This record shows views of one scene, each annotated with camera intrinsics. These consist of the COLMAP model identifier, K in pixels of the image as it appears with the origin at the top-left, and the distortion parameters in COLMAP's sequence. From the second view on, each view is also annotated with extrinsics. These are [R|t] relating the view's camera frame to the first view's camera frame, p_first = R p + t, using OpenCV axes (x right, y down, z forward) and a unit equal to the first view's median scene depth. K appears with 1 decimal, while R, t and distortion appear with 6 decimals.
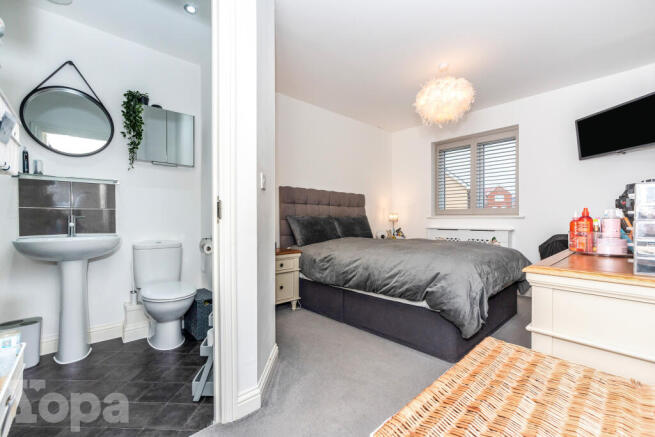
lens RADIAL K [[274.4, 0, 327.4], [0, 274.4, 219.5], [0, 0, 1]] dist [-0.002369, -0.000032]
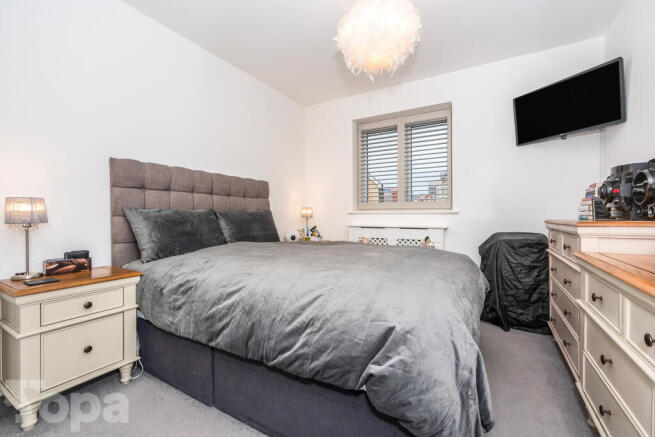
lens RADIAL K [[283.1, 0, 328.8], [0, 283.1, 212.8], [0, 0, 1]] dist [-0.027953, 0.016600]
pose [[0.954482, 0.000304, 0.298267, 0.105113], [0.002775, 0.999947, -0.009898, 0.002023], [-0.298255, 0.010275, 0.954431, 0.377382]]
